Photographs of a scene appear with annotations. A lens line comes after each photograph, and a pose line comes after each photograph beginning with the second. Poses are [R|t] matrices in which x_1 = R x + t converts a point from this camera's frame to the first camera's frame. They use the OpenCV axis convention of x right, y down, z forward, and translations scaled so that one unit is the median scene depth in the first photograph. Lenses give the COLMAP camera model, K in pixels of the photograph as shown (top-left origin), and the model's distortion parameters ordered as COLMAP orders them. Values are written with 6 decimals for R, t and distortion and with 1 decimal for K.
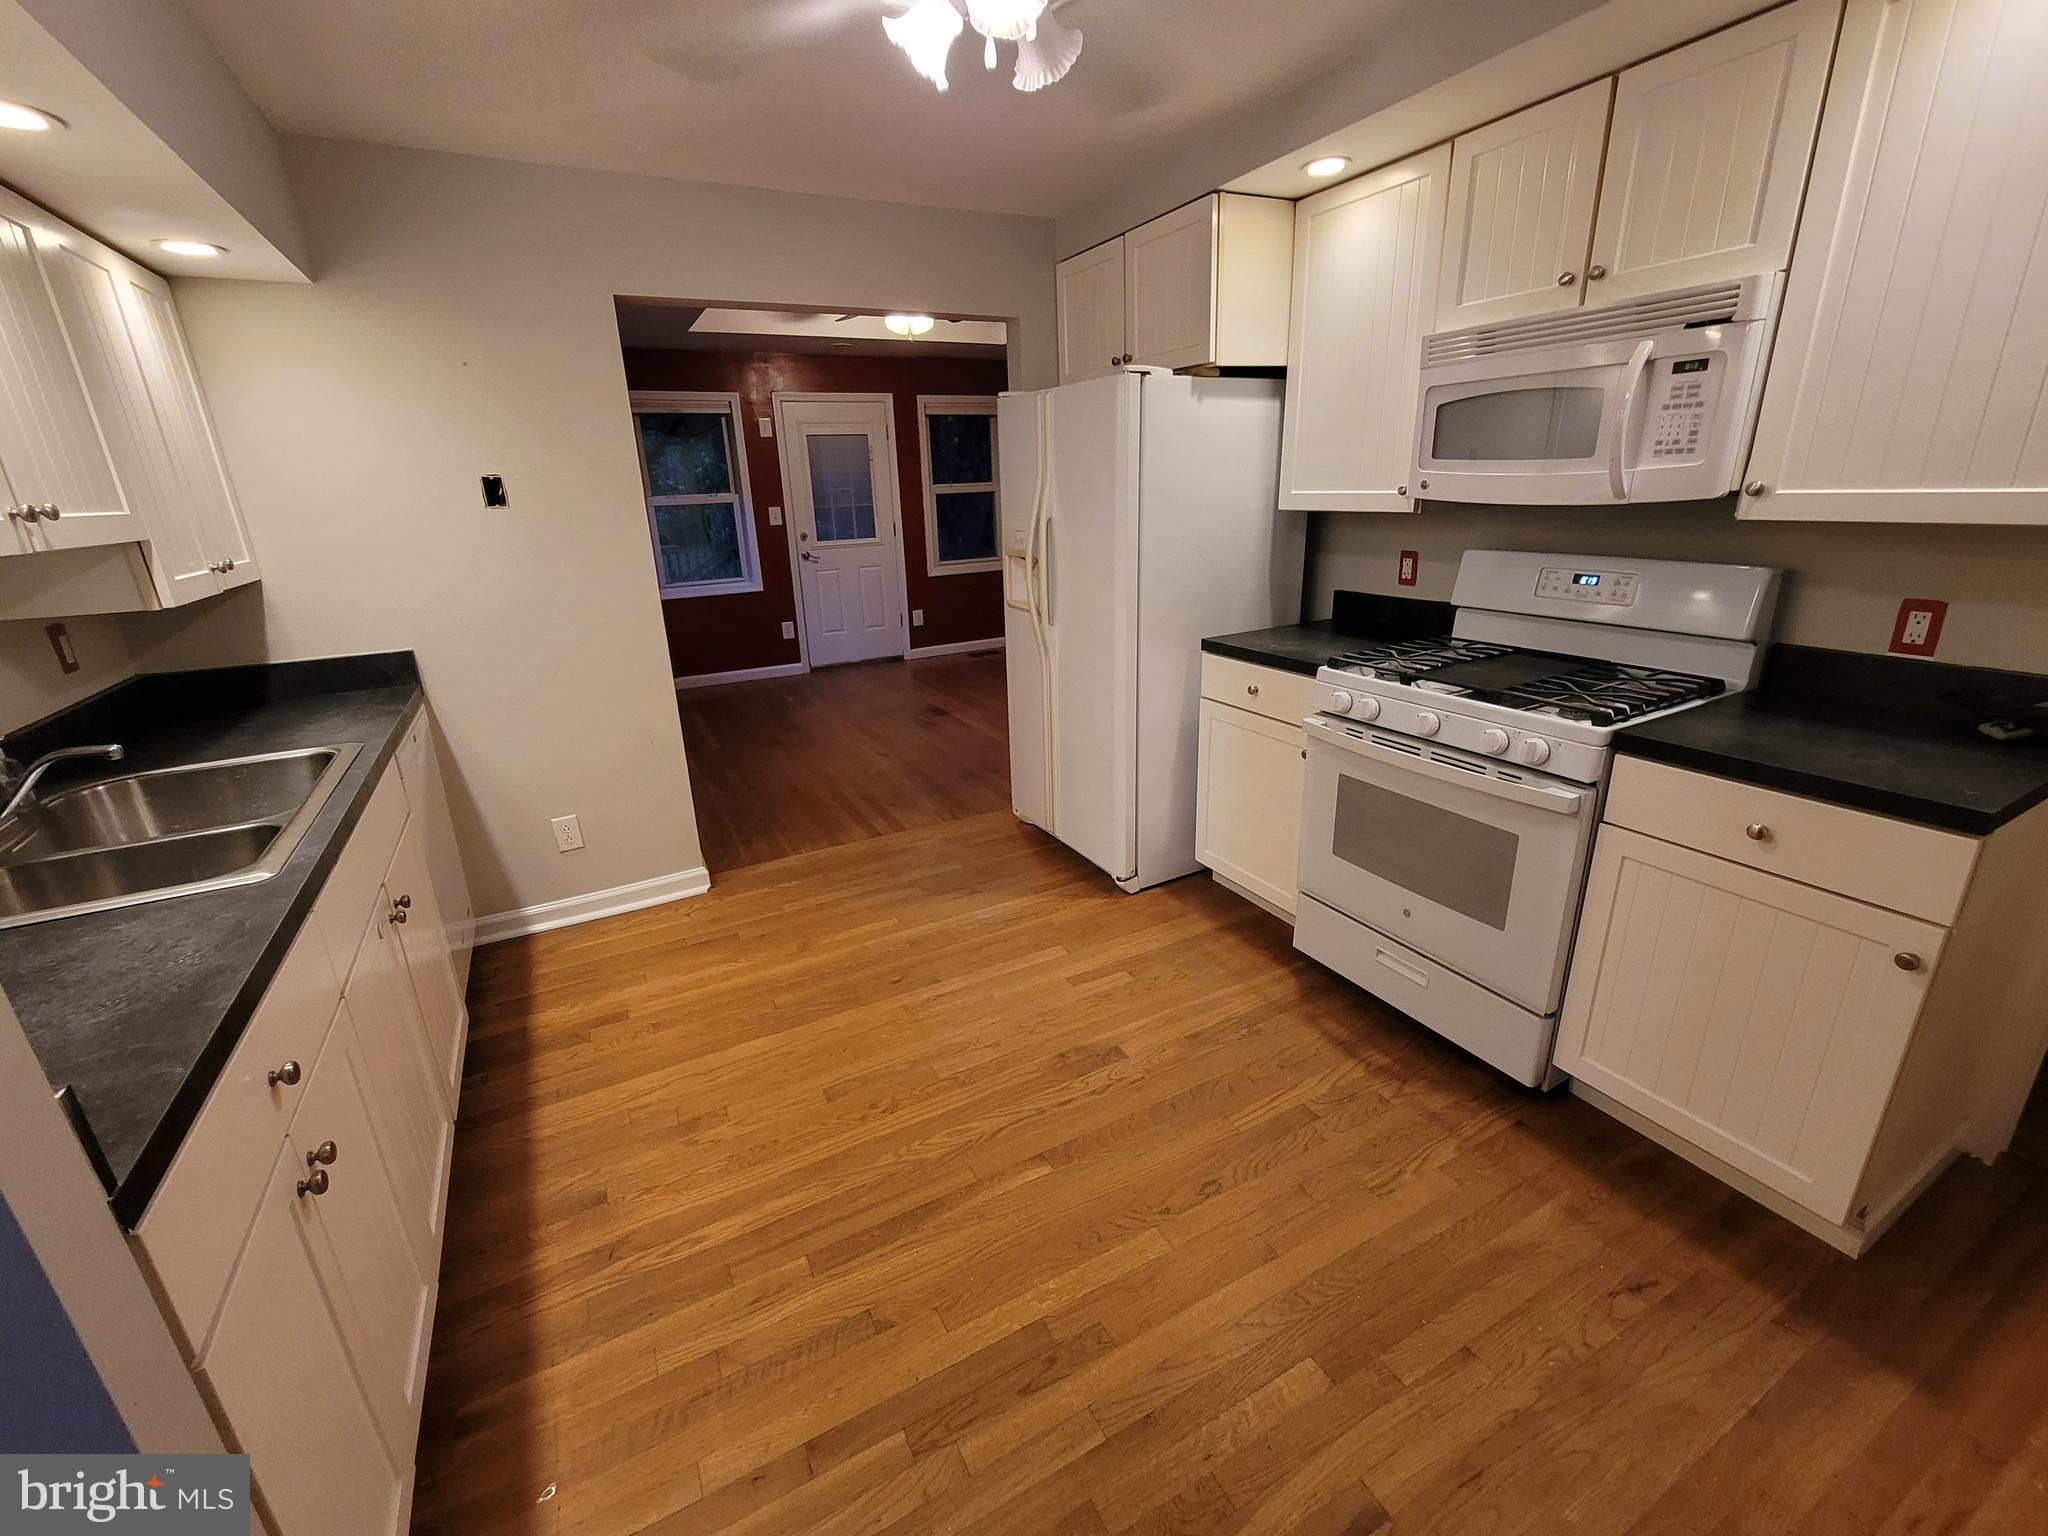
lens RADIAL K [[840.0, 0, 1012.1], [0, 840.0, 757.2], [0, 0, 1]] dist [-0.003117, 0.001063]
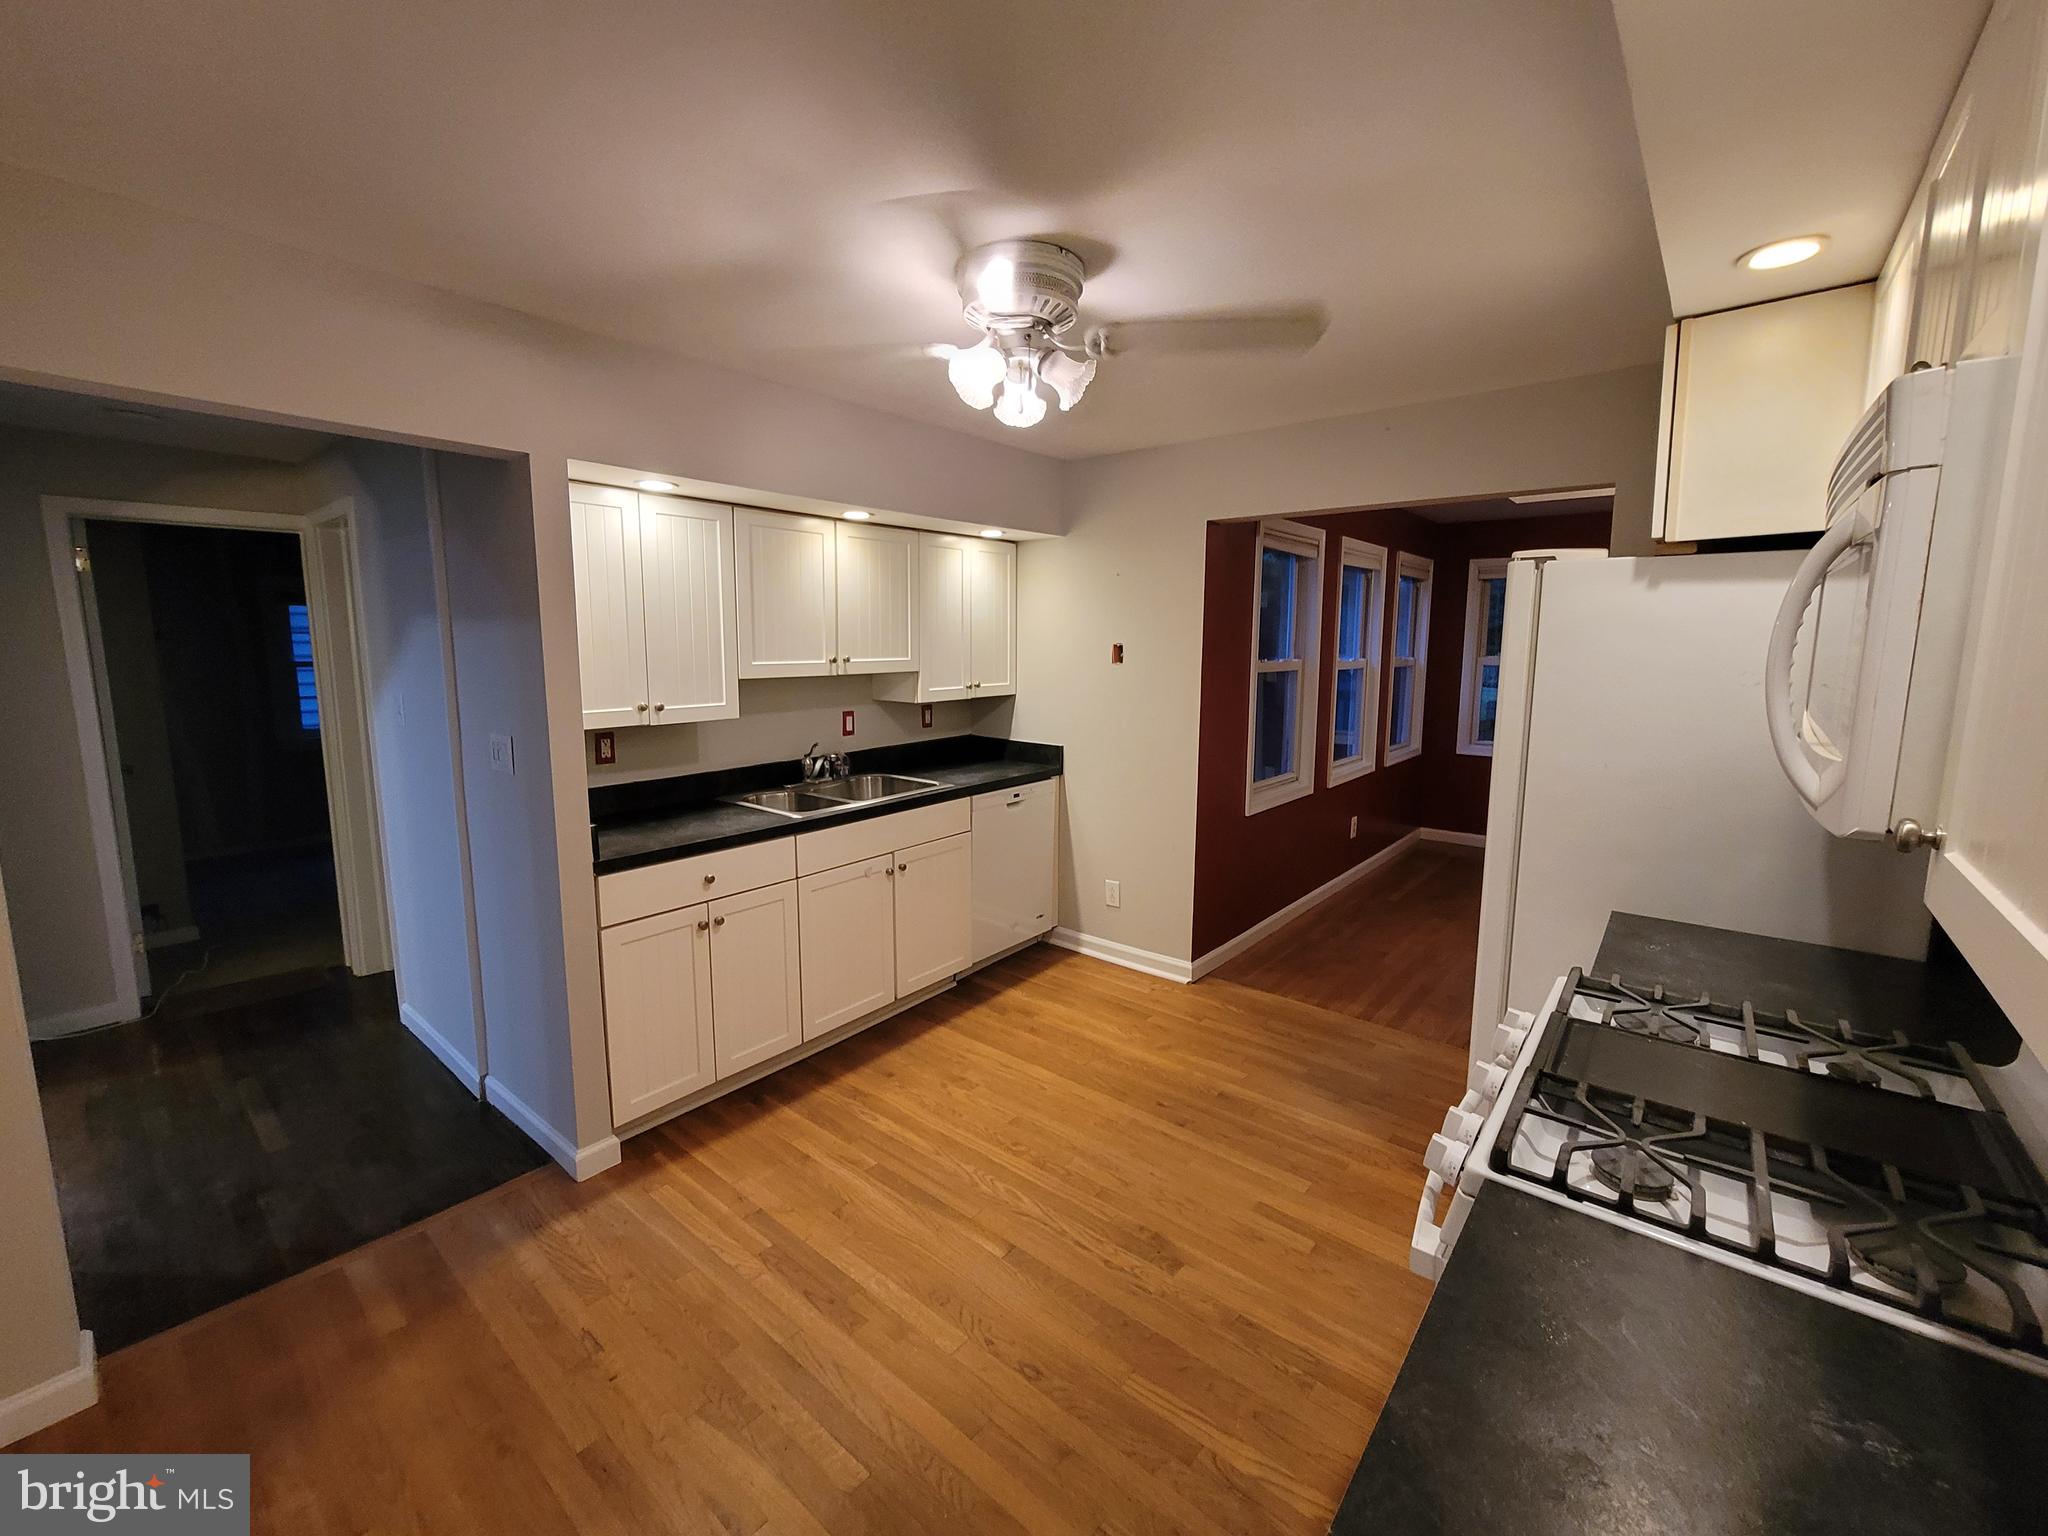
lens RADIAL K [[840.0, 0, 1010.4], [0, 840.0, 760.5], [0, 0, 1]] dist [-0.003117, 0.001063]
pose [[0.374732, 0.170829, -0.911259, 0.553227], [-0.308057, 0.949978, 0.051407, -0.120055], [0.874458, 0.261456, 0.408612, 0.209618]]
